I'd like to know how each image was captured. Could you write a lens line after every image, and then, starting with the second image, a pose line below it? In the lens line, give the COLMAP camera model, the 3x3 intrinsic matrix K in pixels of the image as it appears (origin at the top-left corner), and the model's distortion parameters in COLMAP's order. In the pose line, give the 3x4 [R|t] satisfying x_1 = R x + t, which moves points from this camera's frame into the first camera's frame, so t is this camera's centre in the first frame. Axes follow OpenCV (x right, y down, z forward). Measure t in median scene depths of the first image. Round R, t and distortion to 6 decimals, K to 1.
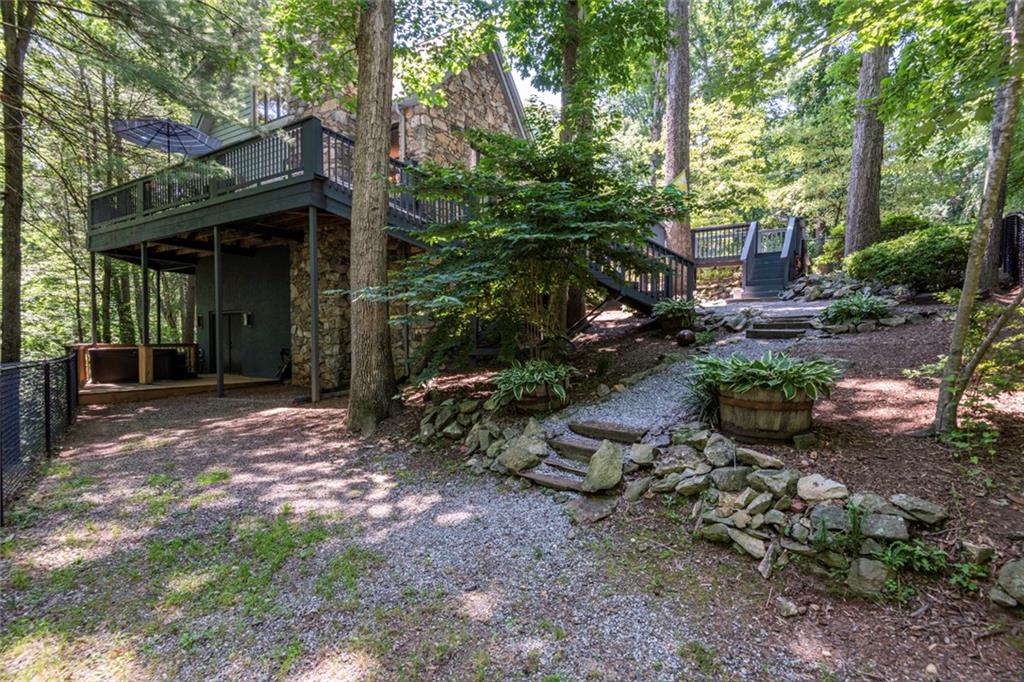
lens RADIAL K [[499.3, 0, 509.1], [0, 499.3, 362.2], [0, 0, 1]] dist [0.002827, 0.000325]
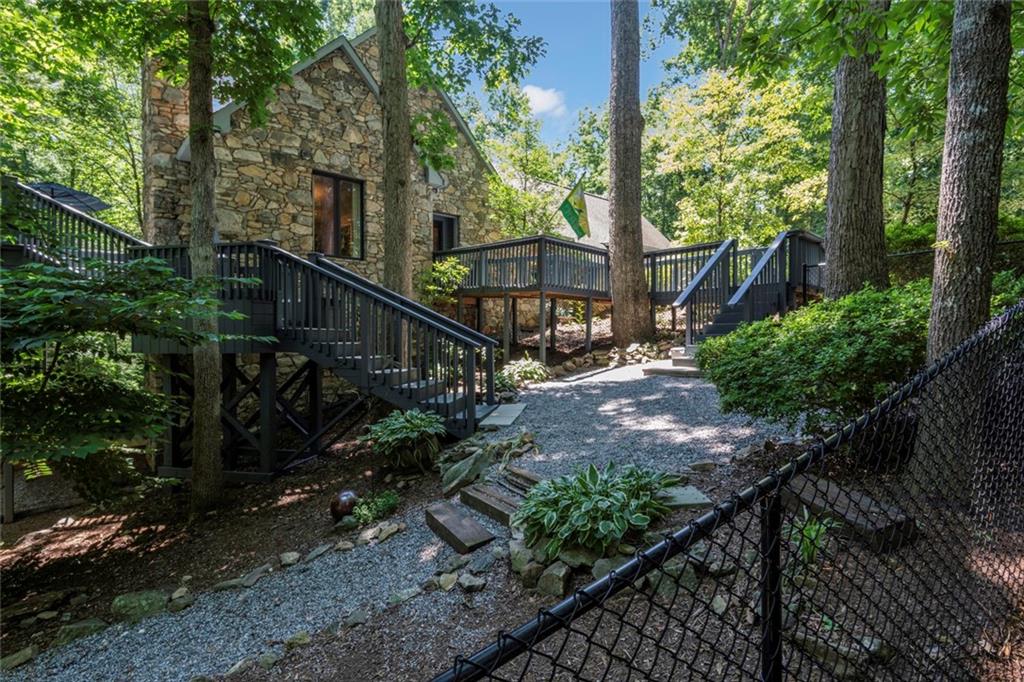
lens RADIAL K [[485.2, 0, 512.0], [0, 485.2, 341.0], [0, 0, 1]] dist [0.003154, -0.012303]
pose [[0.962453, -0.001598, -0.271443, 0.445968], [-0.007170, 0.999484, -0.031308, -0.142178], [0.271353, 0.032079, 0.961945, 0.342043]]
